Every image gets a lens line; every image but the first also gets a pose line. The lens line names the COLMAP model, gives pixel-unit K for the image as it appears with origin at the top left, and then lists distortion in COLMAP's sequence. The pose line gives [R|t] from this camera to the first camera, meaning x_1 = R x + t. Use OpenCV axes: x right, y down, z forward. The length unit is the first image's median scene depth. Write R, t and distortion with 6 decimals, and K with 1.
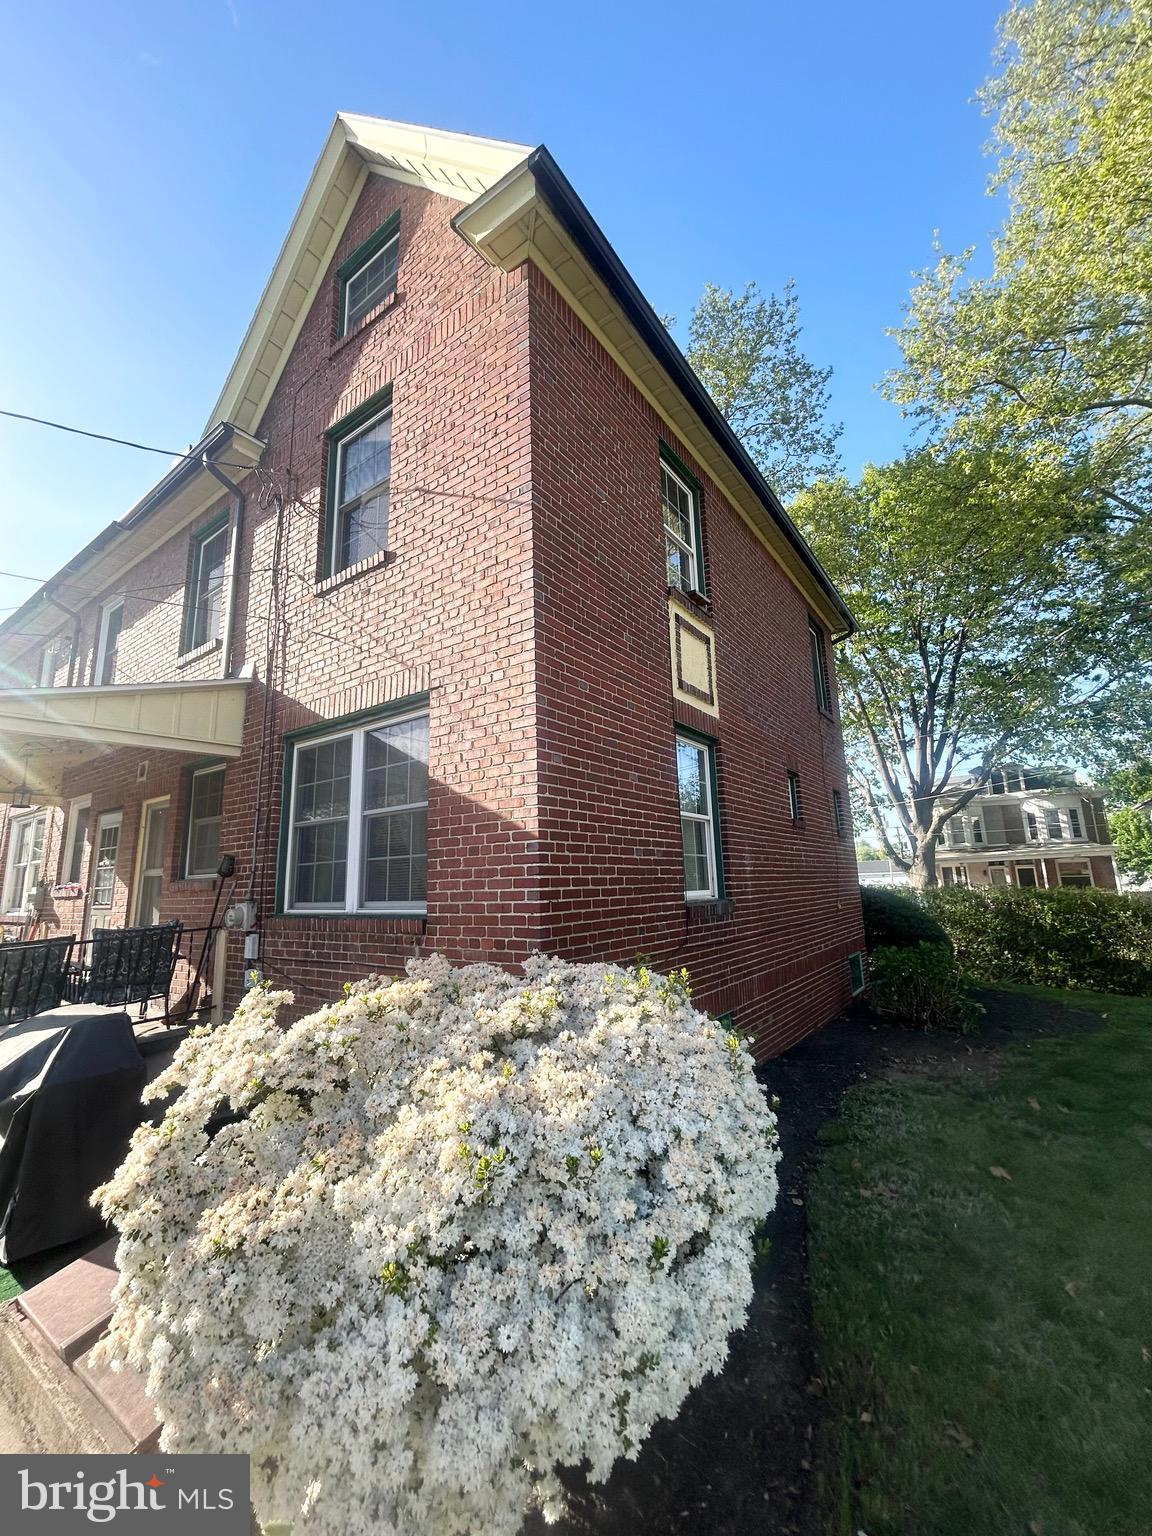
lens RADIAL K [[615.7, 0, 577.0], [0, 615.7, 765.9], [0, 0, 1]] dist [-0.001394, -0.000256]
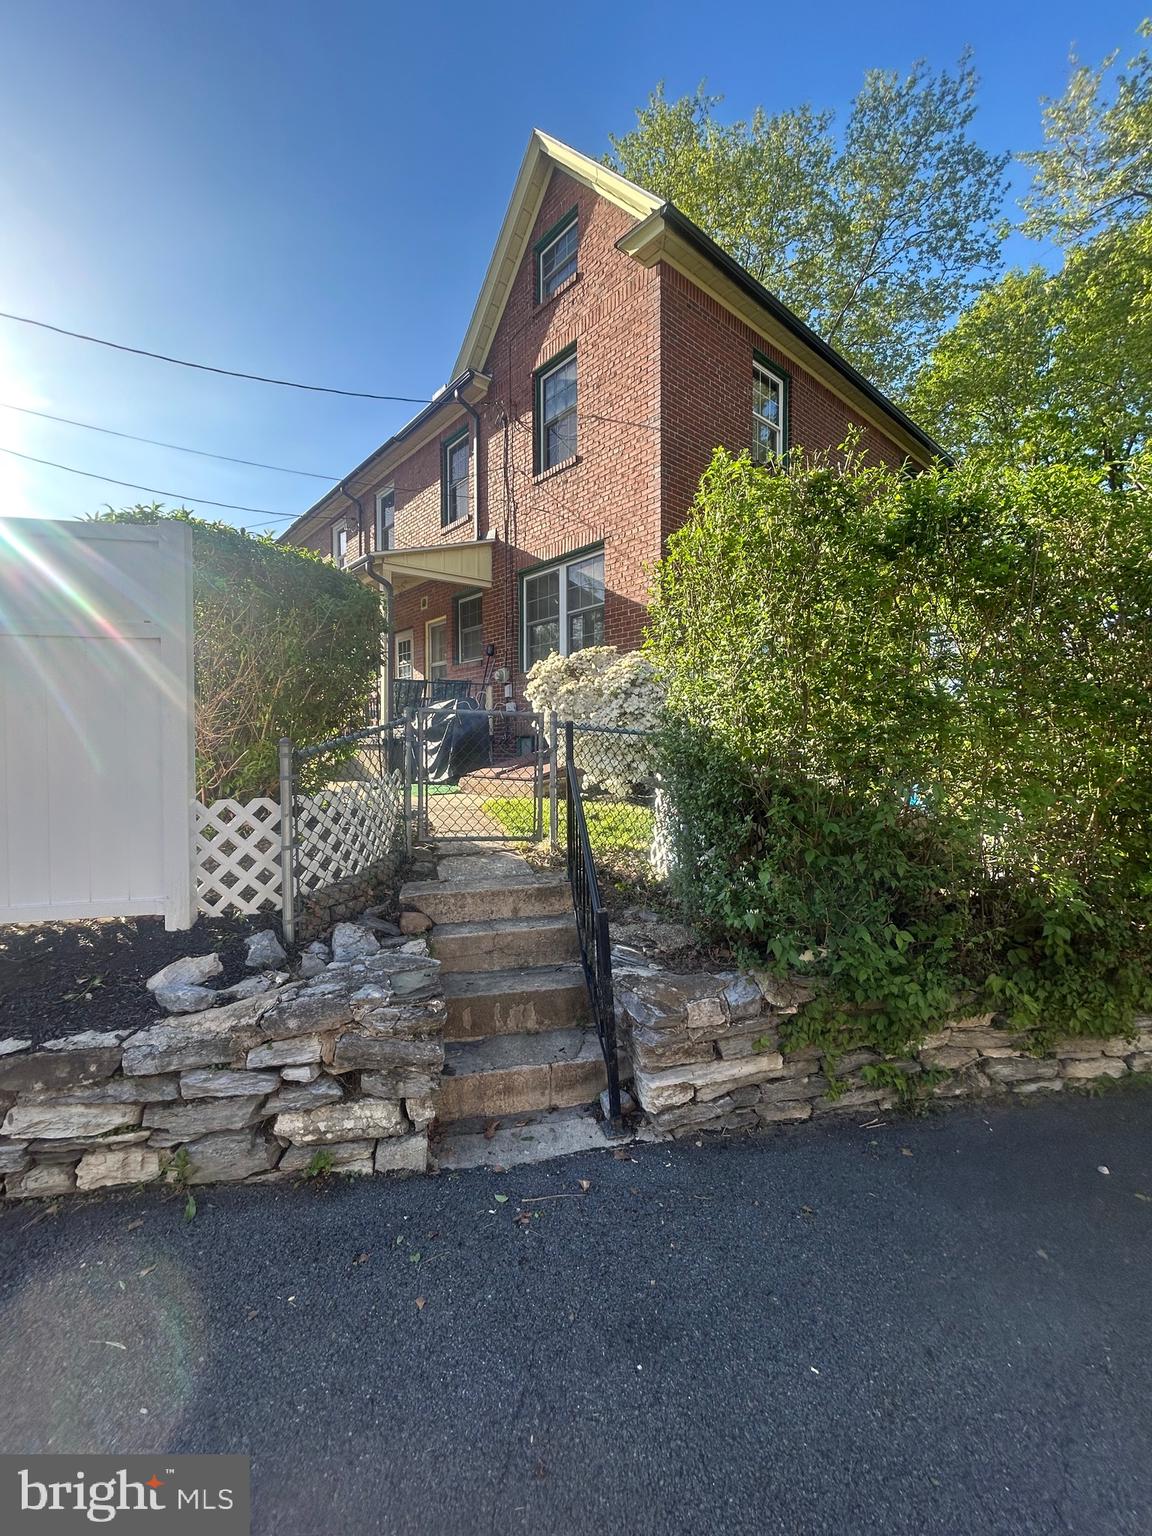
lens RADIAL K [[615.7, 0, 577.0], [0, 615.7, 765.9], [0, 0, 1]] dist [-0.001394, -0.000256]
pose [[0.973558, 0.032038, -0.226181, 0.091876], [0.017832, 0.976436, 0.215069, 0.109144], [0.227741, -0.213416, 0.950046, -0.702696]]
